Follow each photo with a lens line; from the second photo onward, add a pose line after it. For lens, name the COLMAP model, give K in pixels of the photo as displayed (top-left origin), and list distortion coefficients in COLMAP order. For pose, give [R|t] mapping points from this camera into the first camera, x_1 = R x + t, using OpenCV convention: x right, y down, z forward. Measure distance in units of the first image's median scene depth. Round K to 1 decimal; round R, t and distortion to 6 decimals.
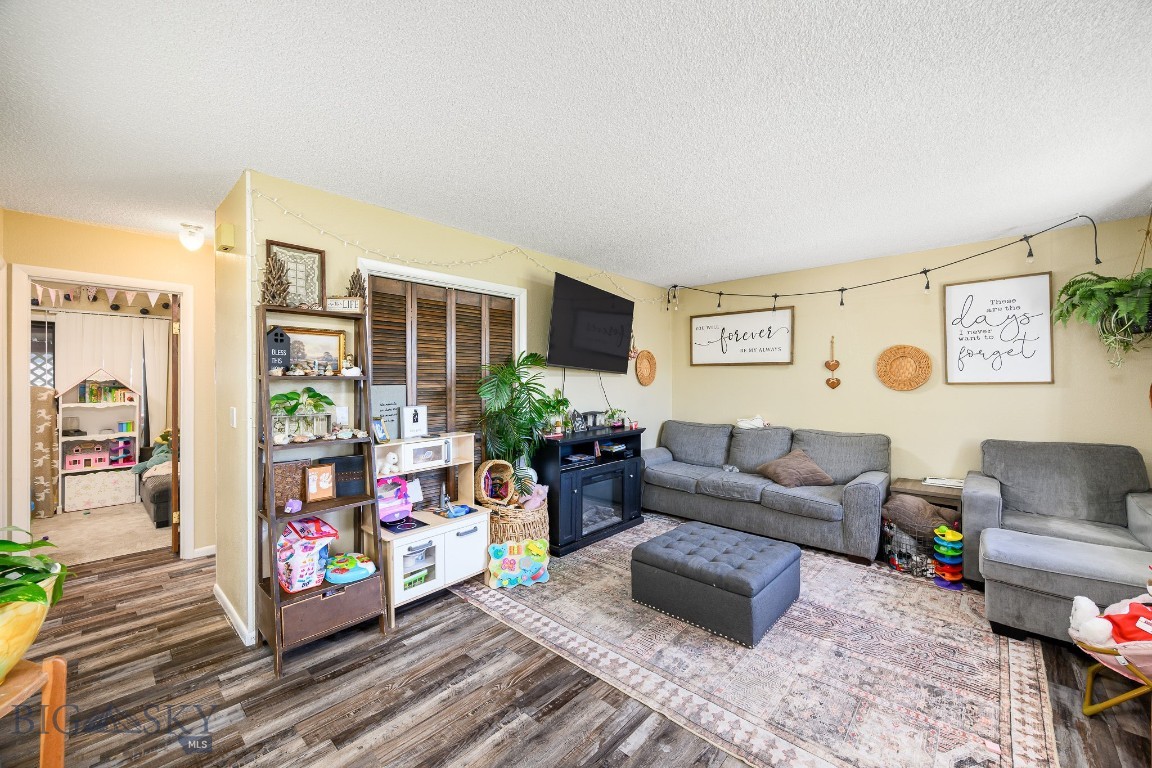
lens RADIAL K [[451.8, 0, 578.4], [0, 451.8, 379.0], [0, 0, 1]] dist [-0.001416, -0.000519]
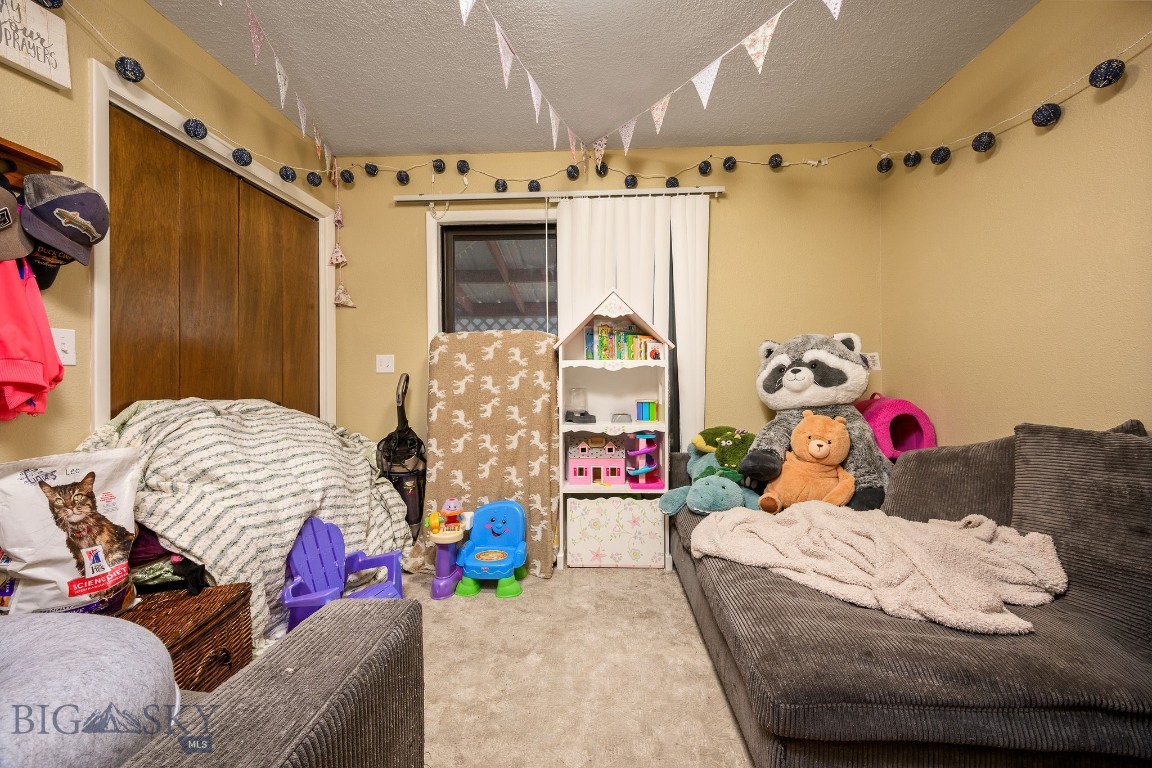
lens RADIAL K [[451.8, 0, 577.8], [0, 451.8, 385.8], [0, 0, 1]] dist [-0.001416, -0.000519]
pose [[0.636836, -0.002381, -0.770996, -0.693170], [0.006816, 0.999974, 0.002542, 0.079961], [0.770969, -0.006874, 0.636835, 0.645168]]
